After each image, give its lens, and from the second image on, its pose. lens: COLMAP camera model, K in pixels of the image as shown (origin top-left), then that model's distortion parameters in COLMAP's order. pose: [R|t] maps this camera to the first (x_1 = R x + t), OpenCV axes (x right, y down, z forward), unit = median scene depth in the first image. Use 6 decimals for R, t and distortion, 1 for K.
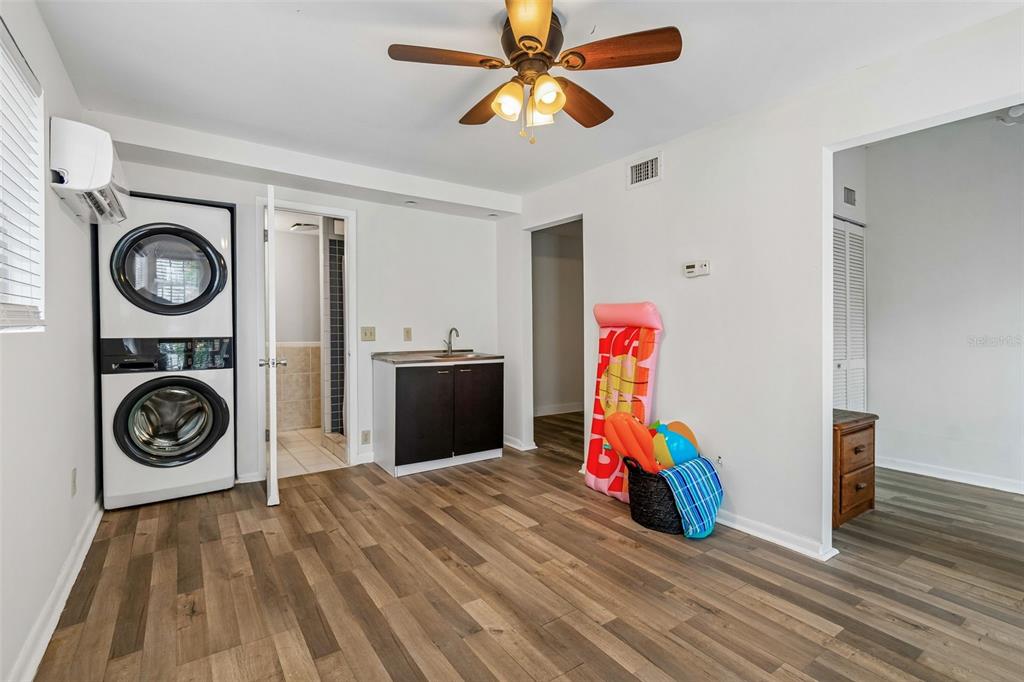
lens RADIAL K [[474.8, 0, 504.1], [0, 474.8, 336.6], [0, 0, 1]] dist [0.003239, 0.001221]
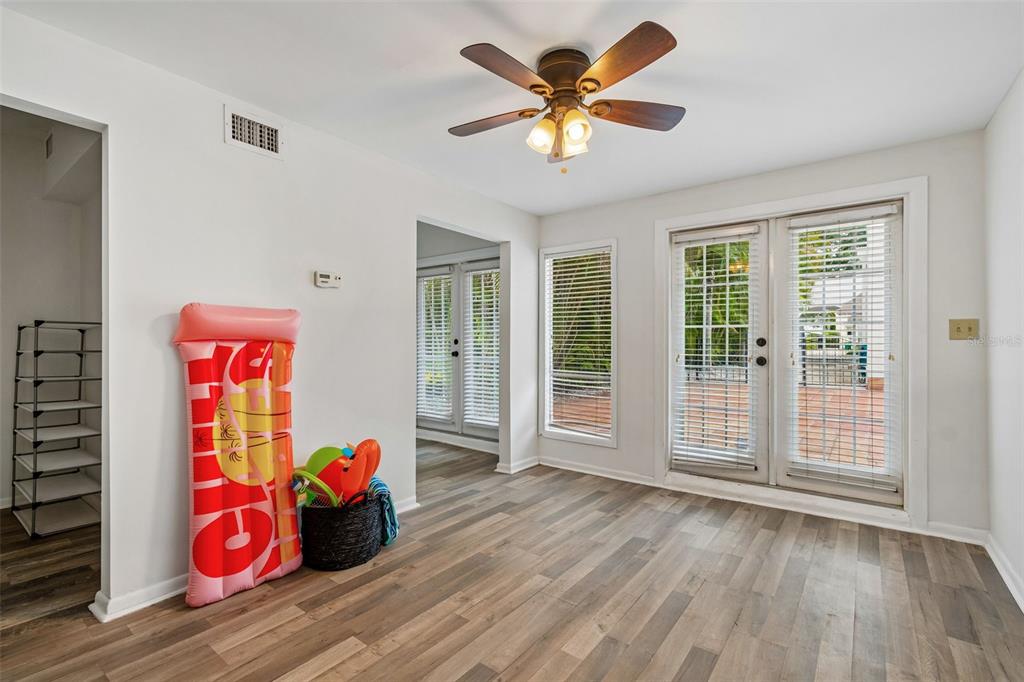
lens RADIAL K [[474.8, 0, 501.2], [0, 474.8, 338.5], [0, 0, 1]] dist [0.003239, 0.001221]
pose [[-0.309276, 0.001831, 0.950971, -0.644858], [0.015493, 0.999875, 0.003114, -0.023795], [-0.950846, 0.015697, -0.309265, 1.030065]]
